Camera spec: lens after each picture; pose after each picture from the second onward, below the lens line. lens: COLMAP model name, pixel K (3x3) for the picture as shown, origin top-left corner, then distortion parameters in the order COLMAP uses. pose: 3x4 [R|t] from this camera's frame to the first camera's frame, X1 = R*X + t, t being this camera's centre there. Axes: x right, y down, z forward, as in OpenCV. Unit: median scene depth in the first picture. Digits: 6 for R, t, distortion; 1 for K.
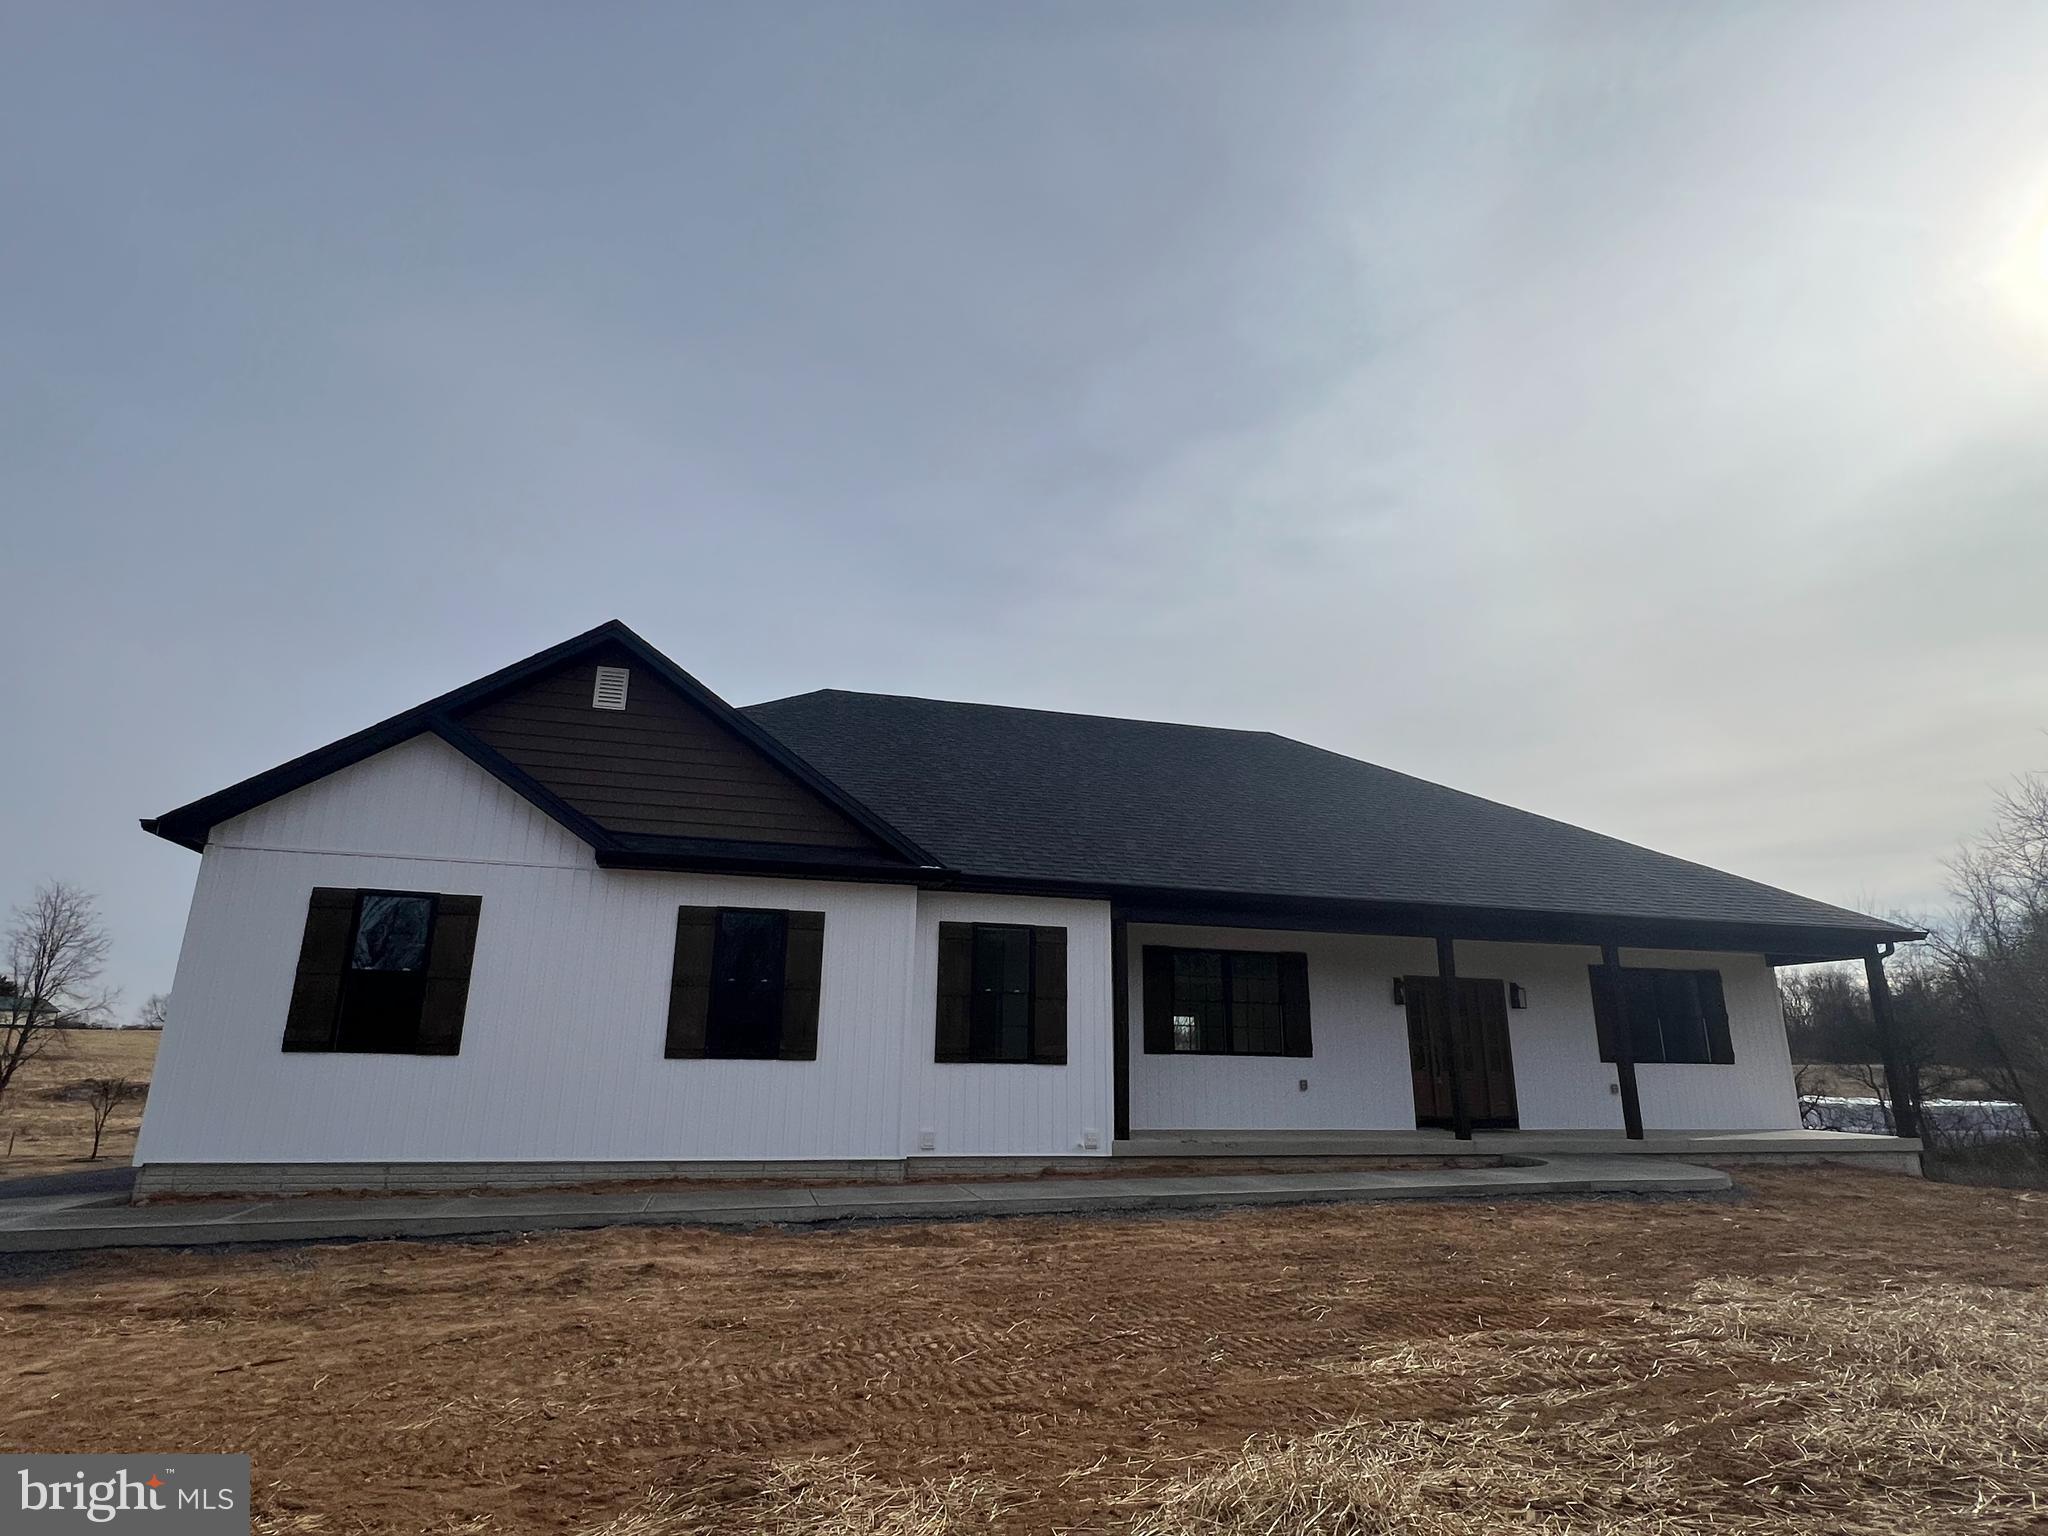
lens RADIAL K [[1034.9, 0, 1013.9], [0, 1034.9, 765.9], [0, 0, 1]] dist [-0.003616, 0.001337]
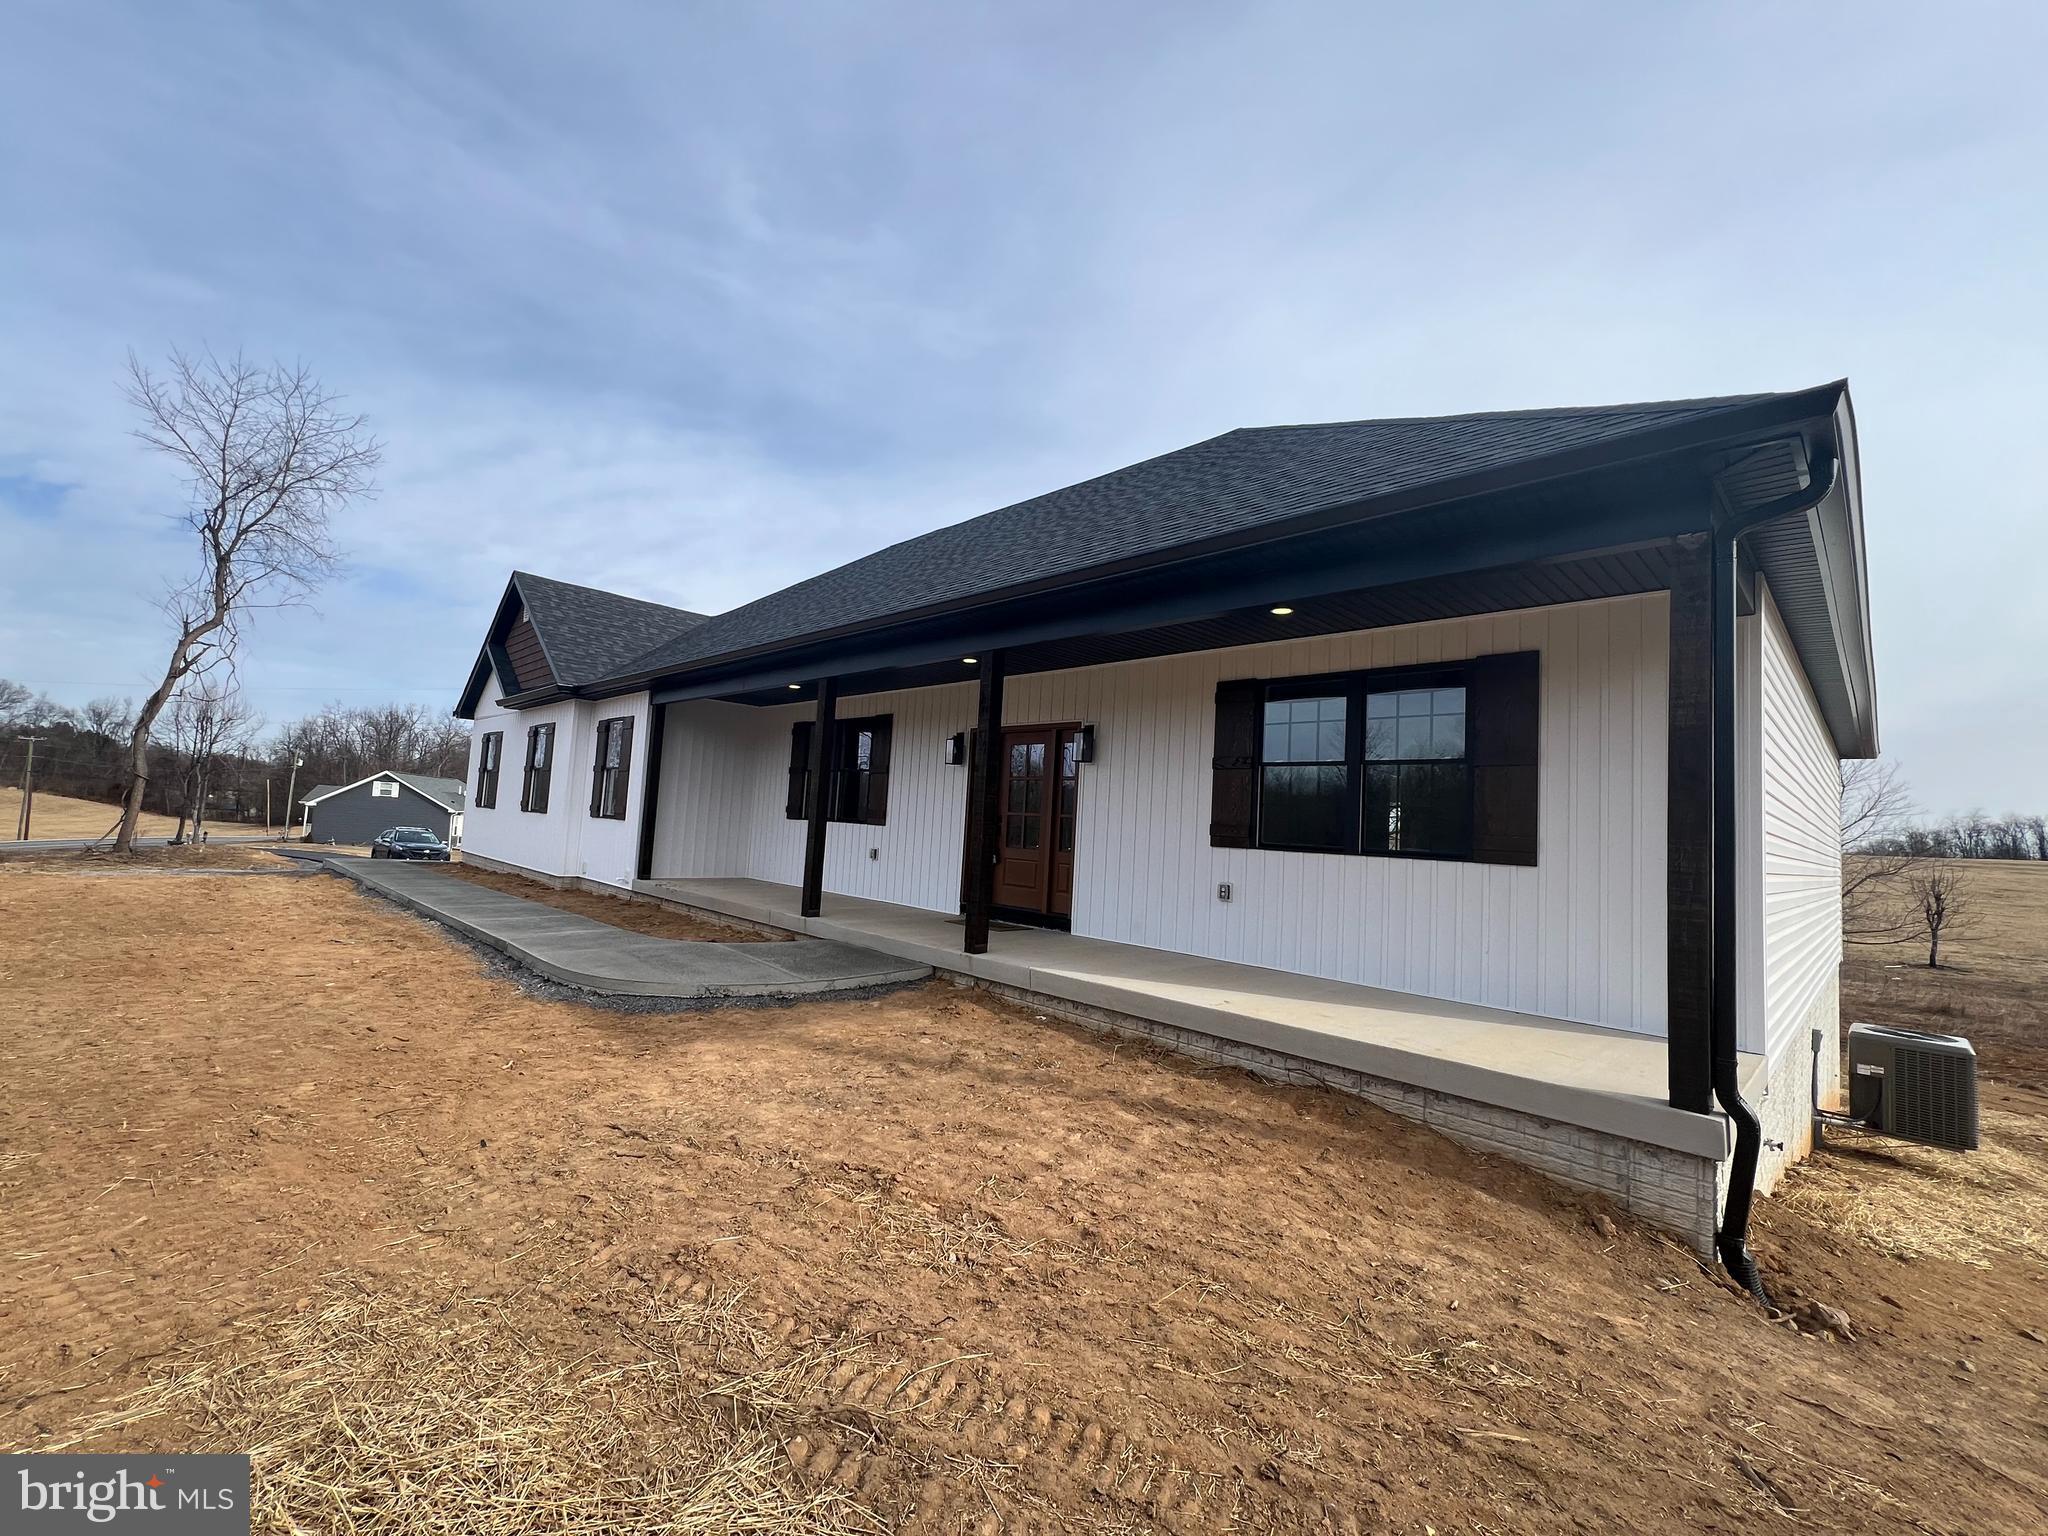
lens RADIAL K [[823.6, 0, 1026.9], [0, 823.6, 772.0], [0, 0, 1]] dist [-0.012650, -0.000171]
pose [[0.507853, -0.052656, -0.859833, 1.281497], [0.176329, 0.983351, 0.043927, 0.295402], [0.843204, -0.173922, 0.508683, 0.975990]]
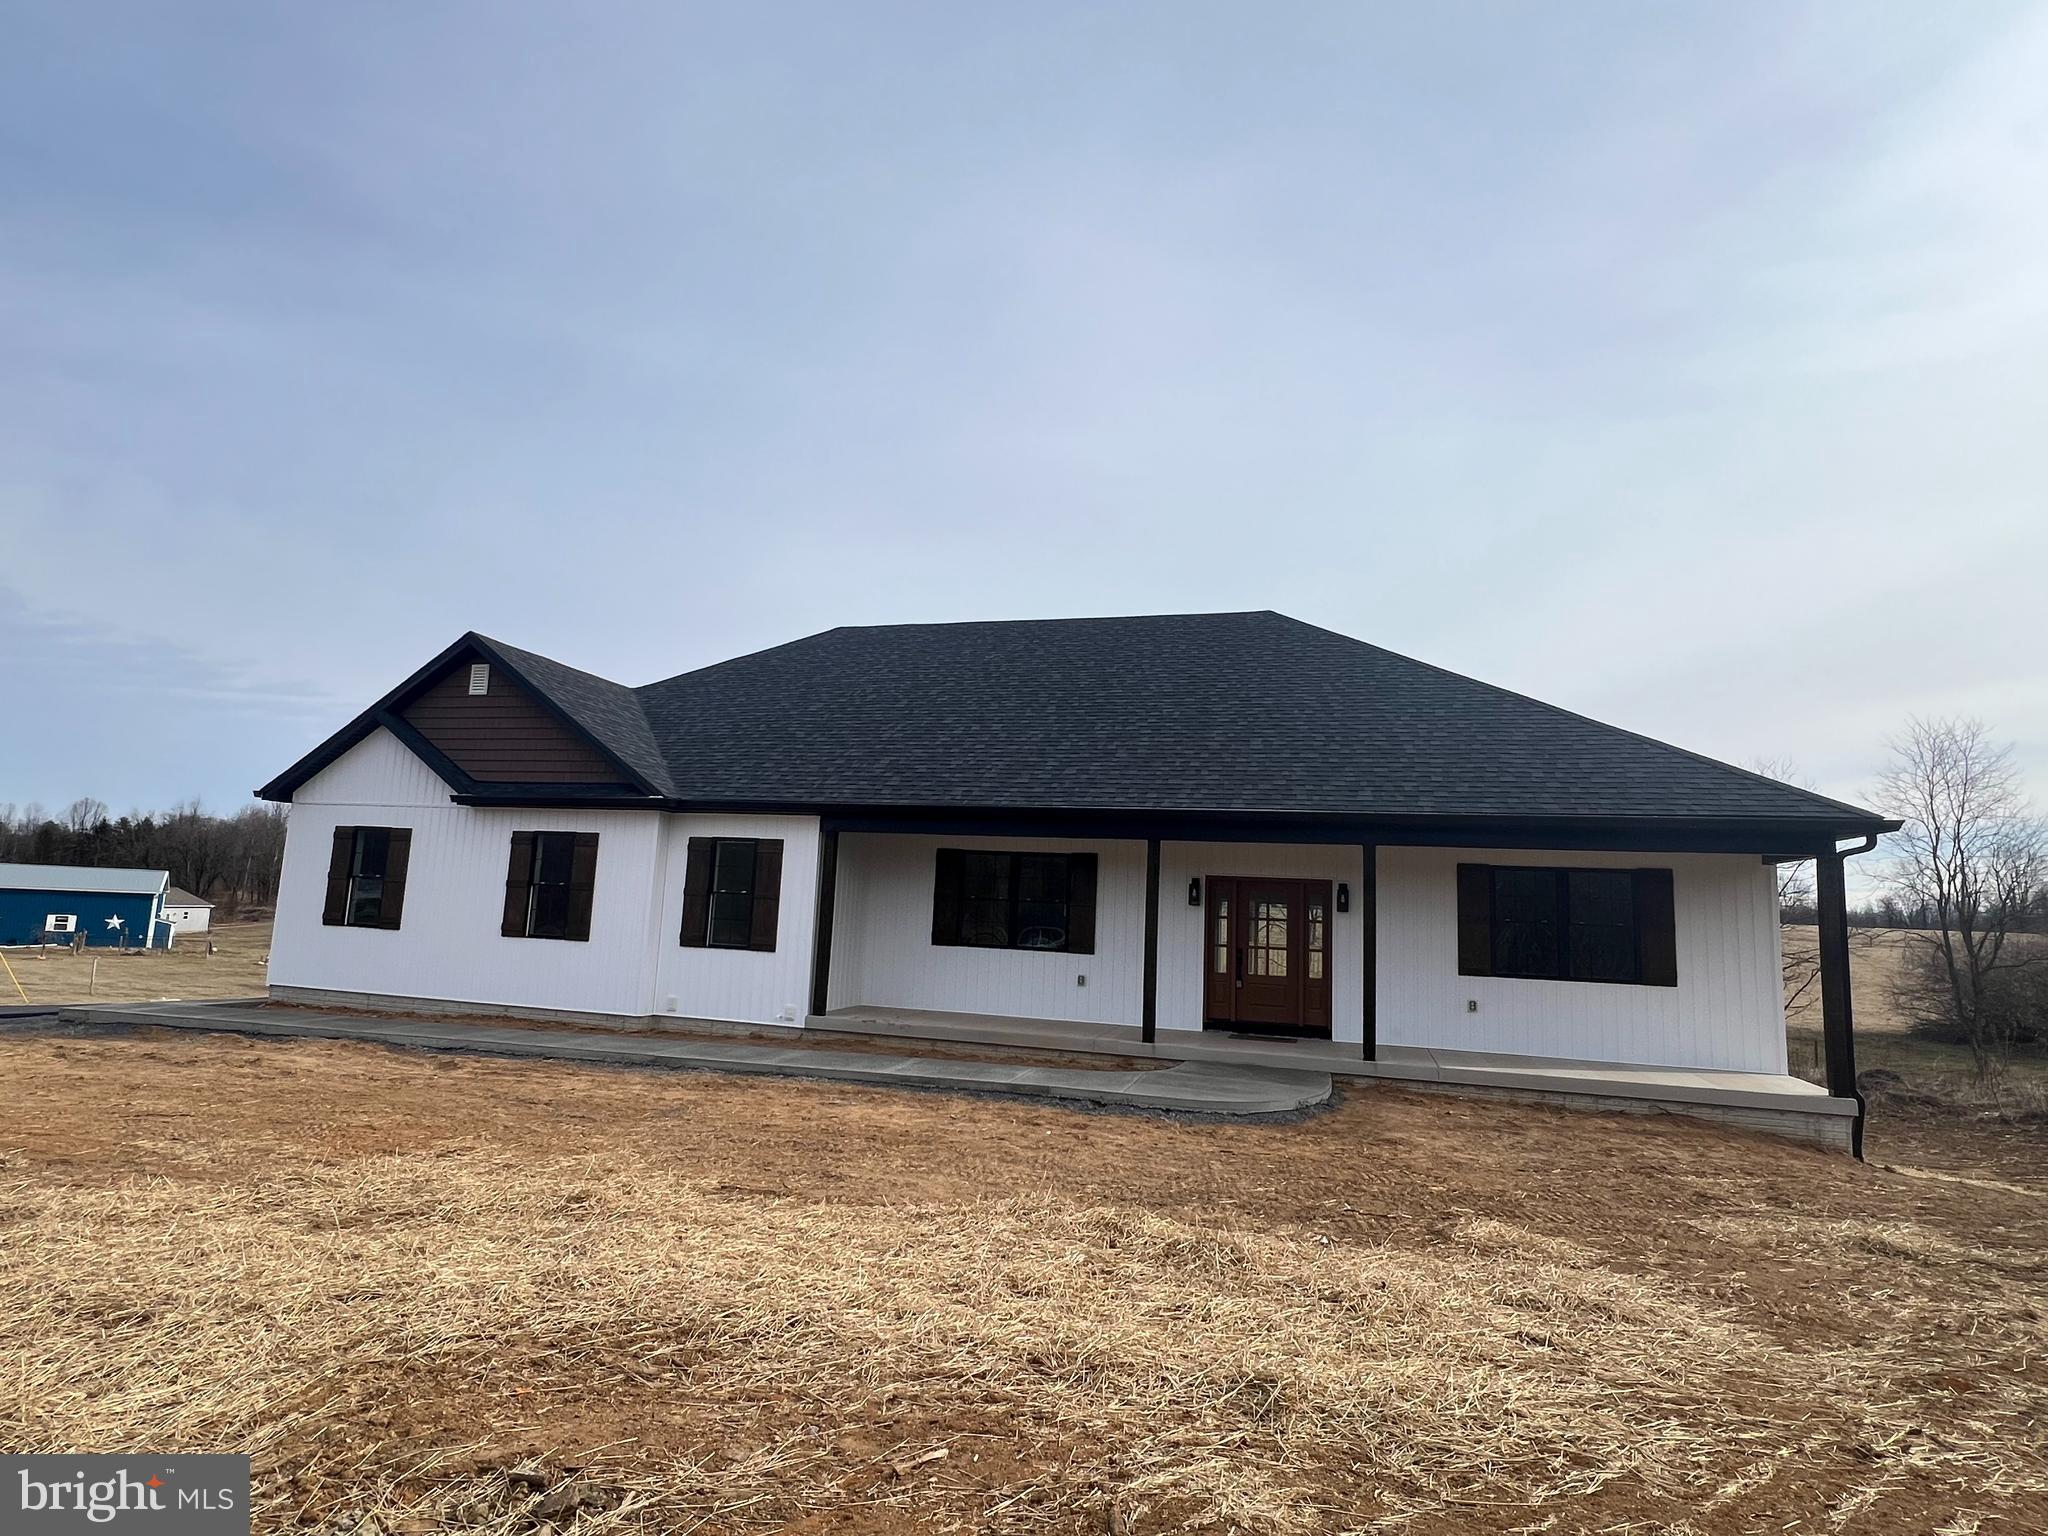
lens RADIAL K [[1034.9, 0, 1014.0], [0, 1034.9, 753.6], [0, 0, 1]] dist [-0.003616, 0.001337]
pose [[0.862614, -0.052922, -0.503087, 0.979573], [0.107942, 0.990864, 0.080849, -0.010101], [0.494212, -0.124046, 0.860446, 0.132225]]
